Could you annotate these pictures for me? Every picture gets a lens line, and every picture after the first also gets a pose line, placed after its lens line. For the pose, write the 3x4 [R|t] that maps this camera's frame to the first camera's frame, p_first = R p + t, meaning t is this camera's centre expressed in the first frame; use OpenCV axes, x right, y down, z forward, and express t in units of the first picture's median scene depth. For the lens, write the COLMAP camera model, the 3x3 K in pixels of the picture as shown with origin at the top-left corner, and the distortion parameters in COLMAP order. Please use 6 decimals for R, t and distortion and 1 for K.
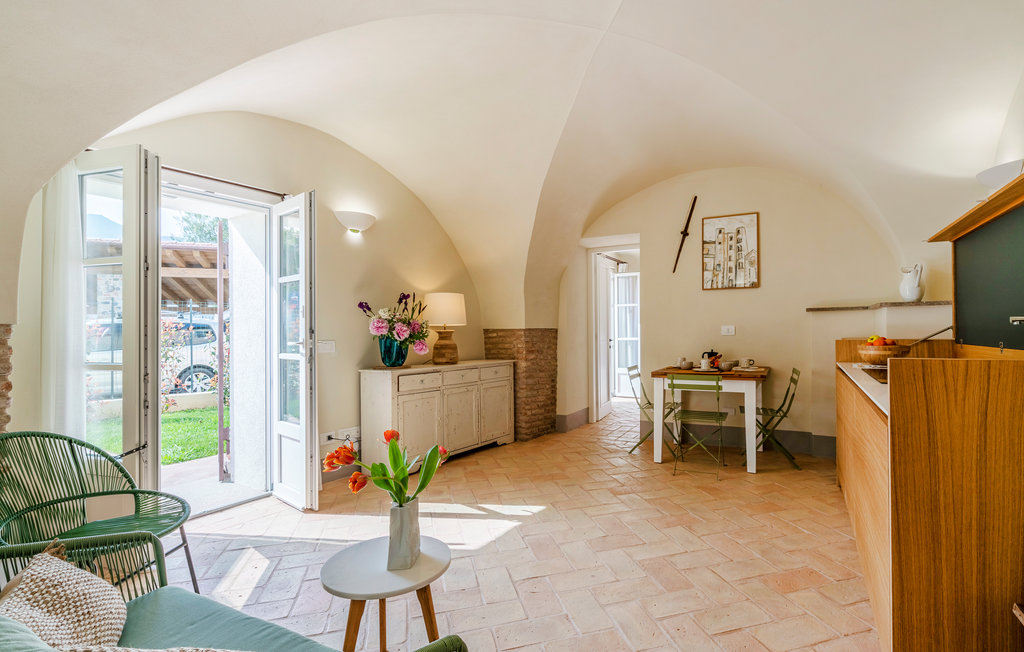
lens RADIAL K [[473.4, 0, 550.6], [0, 473.4, 329.0], [0, 0, 1]] dist [-0.001808, 0.000180]
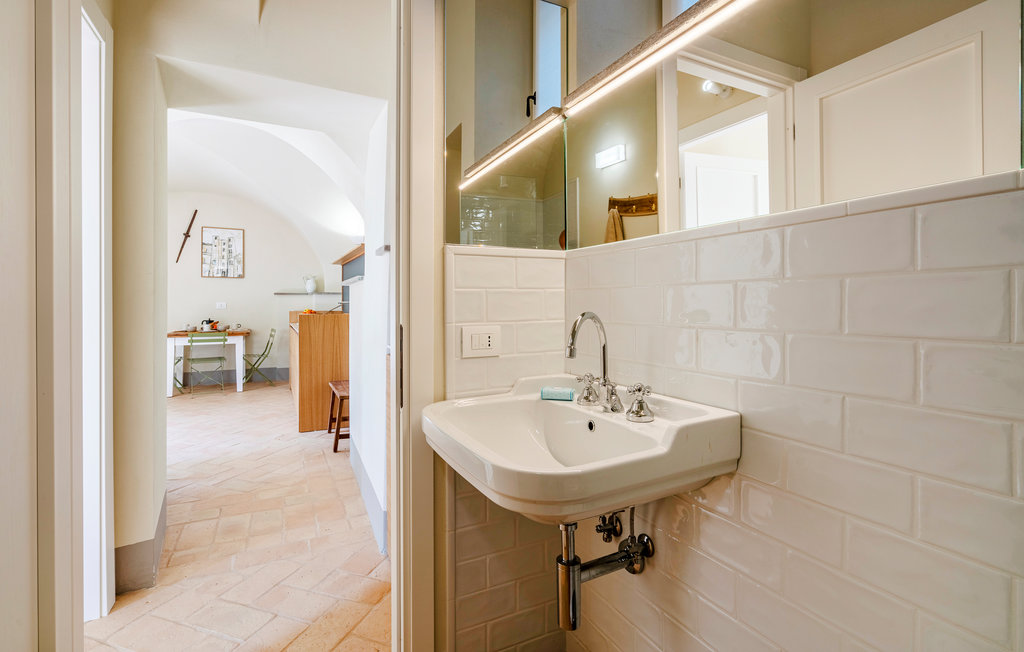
lens RADIAL K [[467.7, 0, 513.2], [0, 467.7, 305.2], [0, 0, 1]] dist [0.024187, 0.000186]
pose [[0.571169, 0.008686, 0.820787, -0.379590], [-0.010660, 0.999938, -0.003164, -0.003641], [-0.820763, -0.006942, 0.571226, -0.714944]]
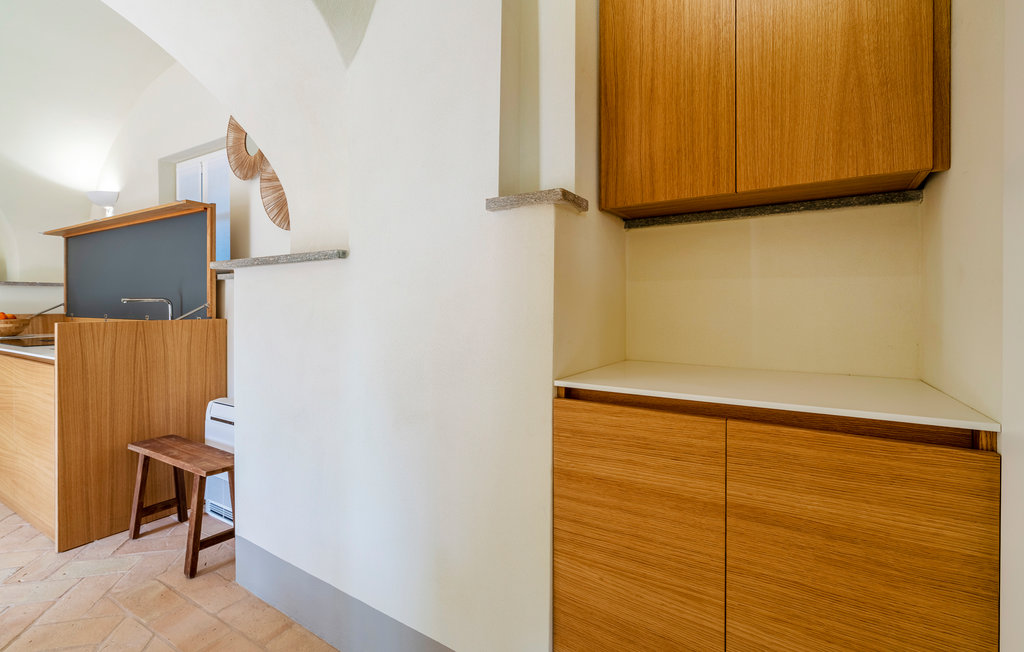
lens RADIAL K [[453.9, 0, 511.4], [0, 453.9, 306.6], [0, 0, 1]] dist [0.000340, 0.000100]
pose [[0.038312, 0.006712, 0.999243, -0.277574], [-0.006136, 0.999960, -0.006482, 0.002621], [-0.999247, -0.005883, 0.038352, -0.216921]]
